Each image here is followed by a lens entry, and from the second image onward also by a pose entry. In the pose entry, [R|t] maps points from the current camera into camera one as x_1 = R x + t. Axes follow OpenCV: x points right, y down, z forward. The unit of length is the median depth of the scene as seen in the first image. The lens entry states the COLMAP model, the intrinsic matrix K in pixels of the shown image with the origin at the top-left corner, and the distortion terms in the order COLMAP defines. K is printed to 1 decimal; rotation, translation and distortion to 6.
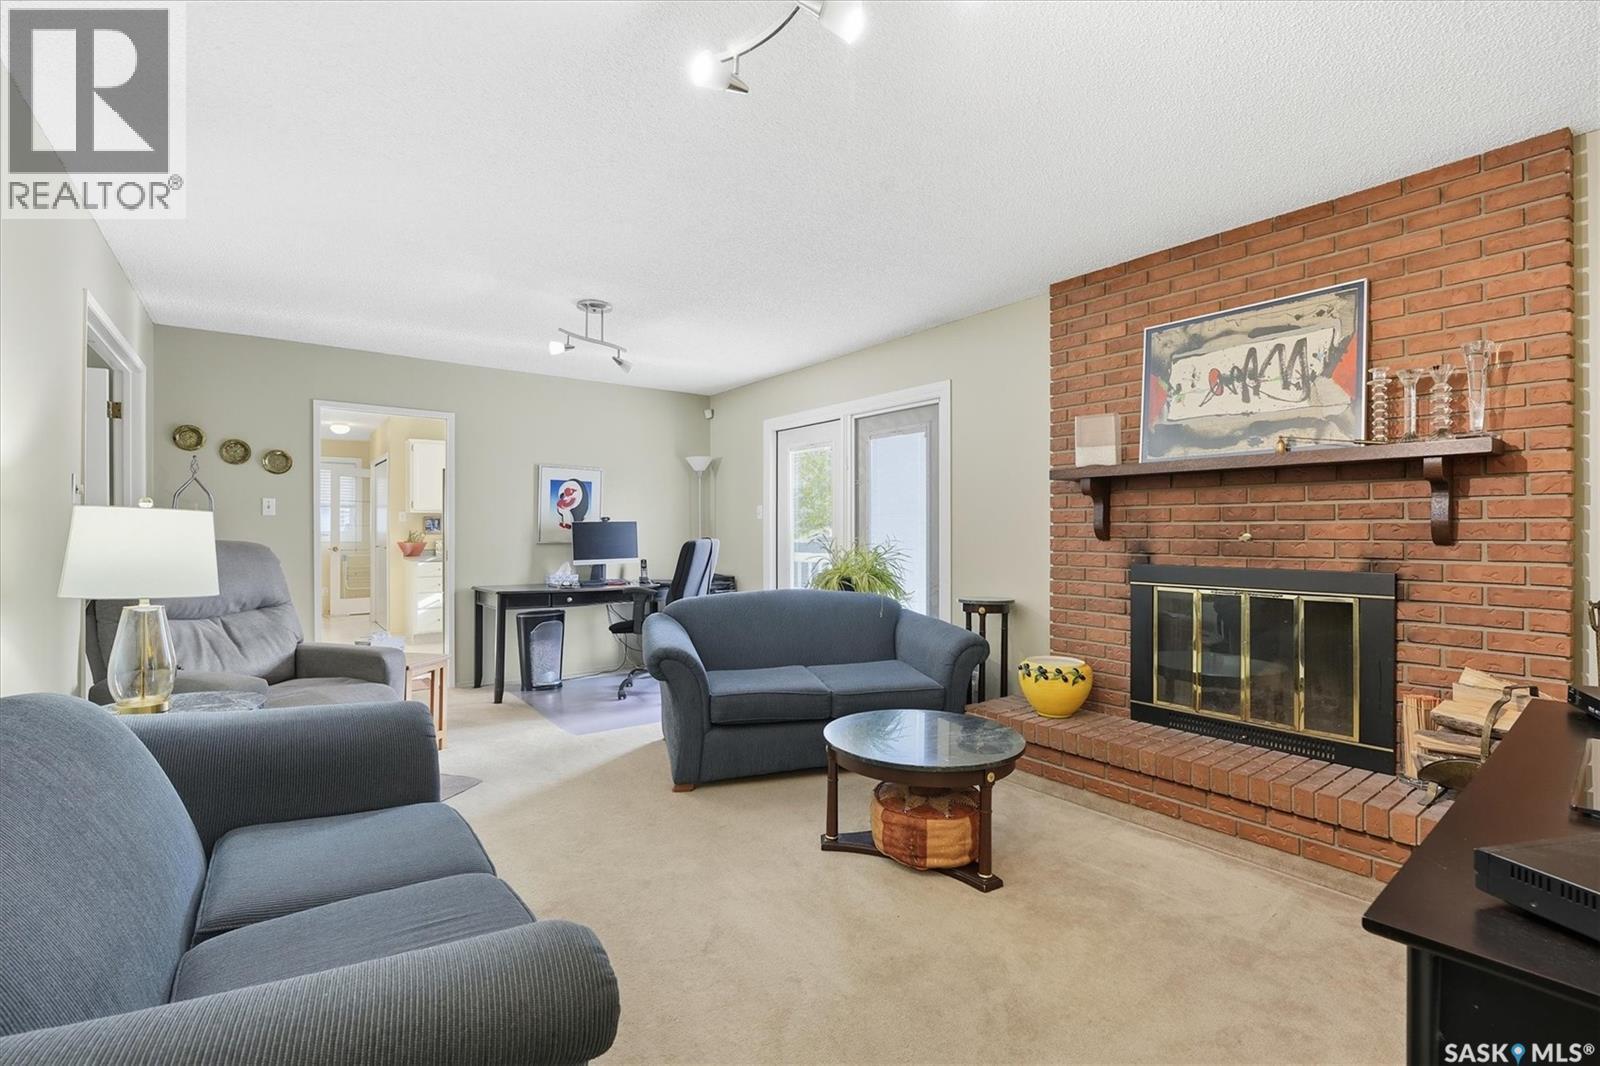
lens RADIAL K [[699.9, 0, 796.1], [0, 699.9, 527.4], [0, 0, 1]] dist [-0.022611, -0.000269]
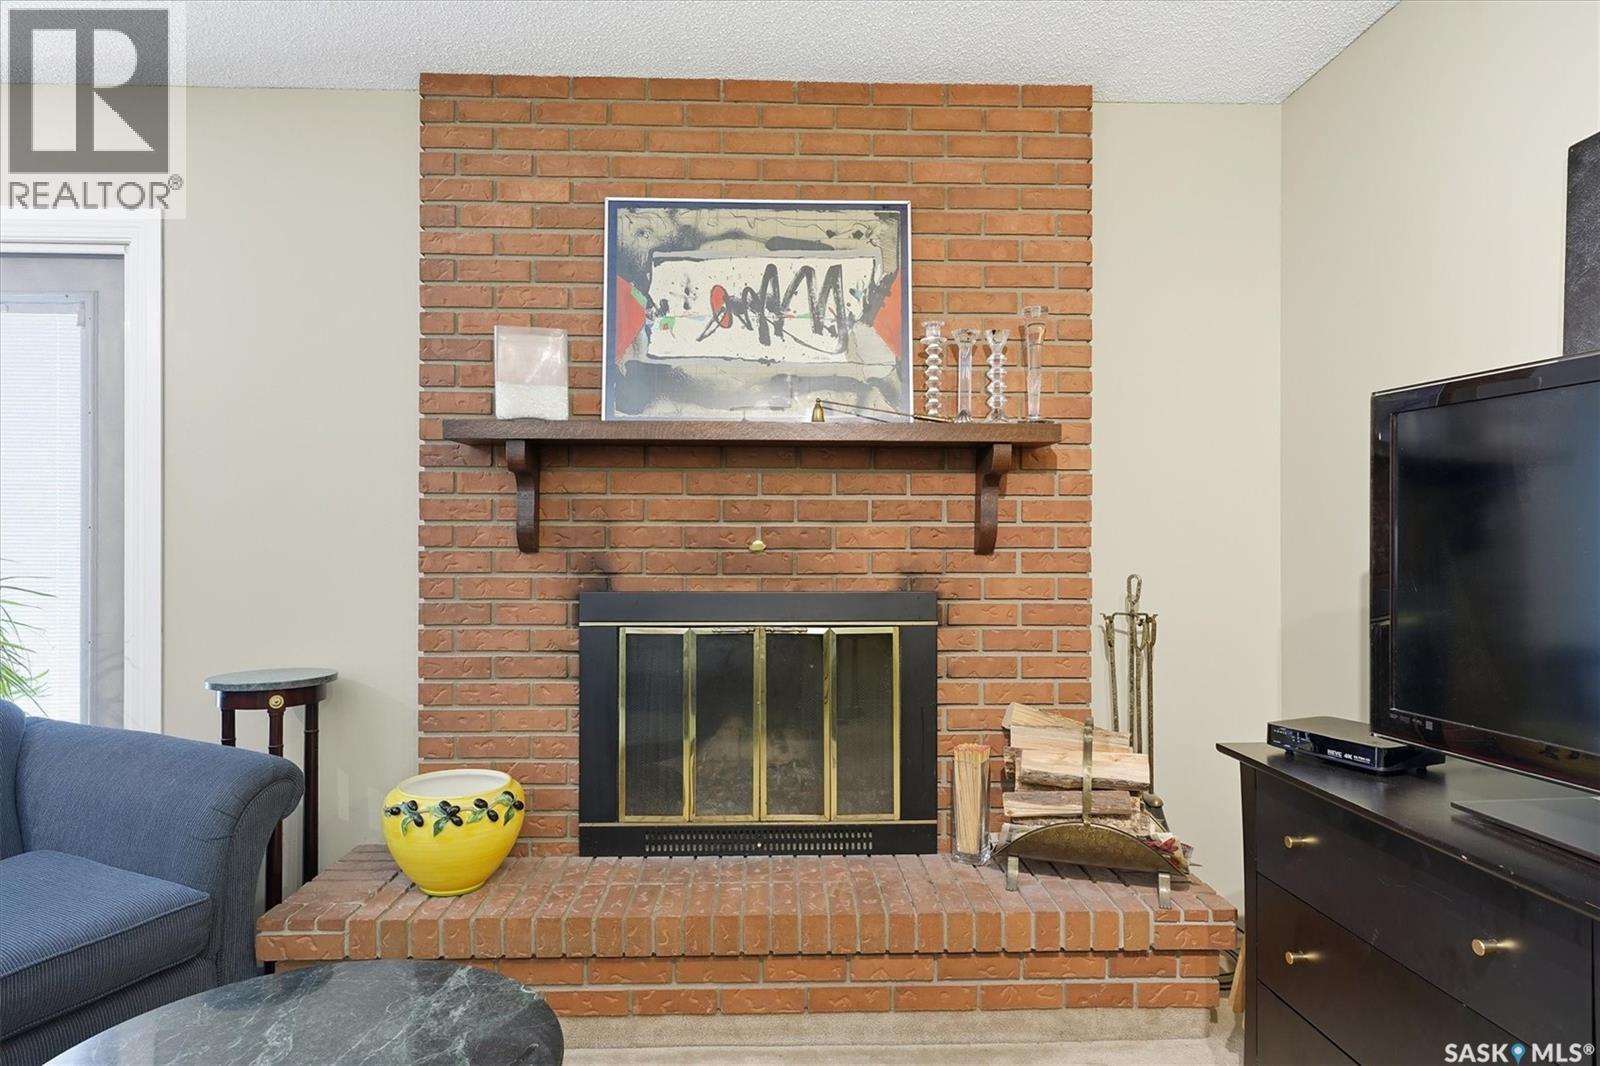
lens RADIAL K [[949.0, 0, 793.2], [0, 949.0, 528.5], [0, 0, 1]] dist [0.005586, 0.000400]
pose [[0.573197, 0.003685, 0.819410, -0.081074], [-0.006039, 0.999982, -0.000273, -0.002345], [-0.819396, -0.004792, 0.573208, 0.428438]]
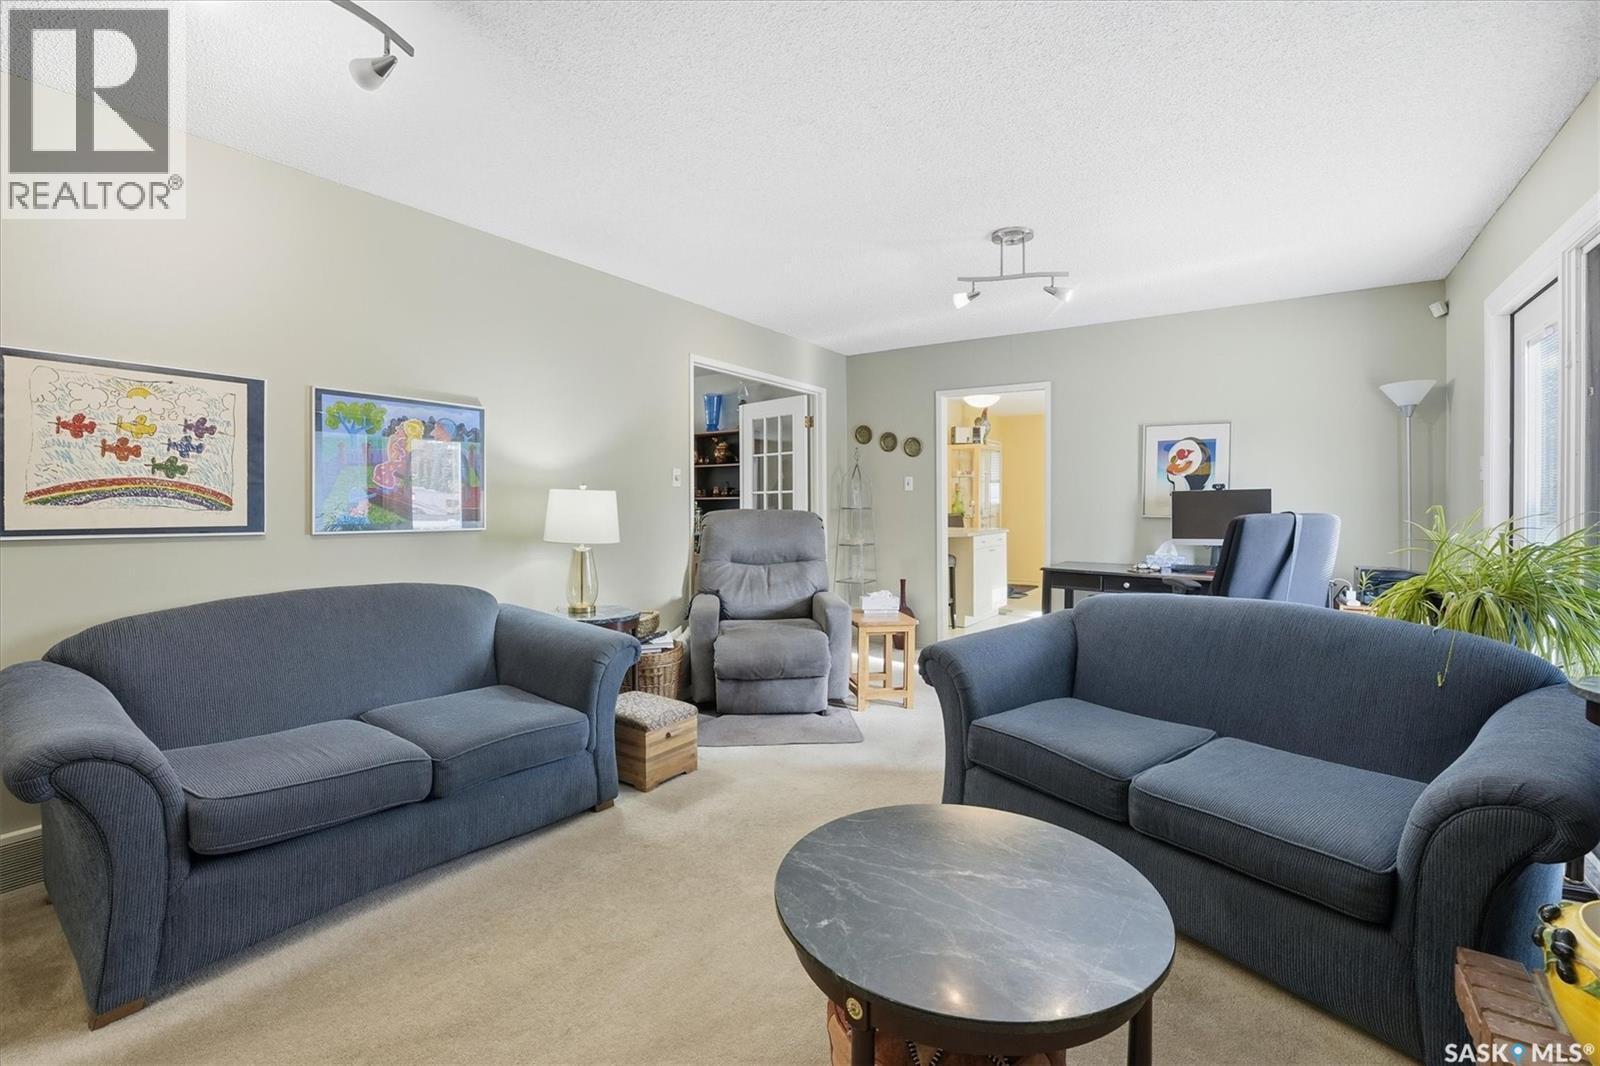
lens RADIAL K [[699.9, 0, 796.1], [0, 699.9, 527.4], [0, 0, 1]] dist [-0.022611, -0.000269]
pose [[0.329567, 0.030028, -0.943654, 0.592319], [0.006343, 0.999401, 0.034017, 0.007325], [0.944111, -0.017196, 0.329180, 0.647109]]
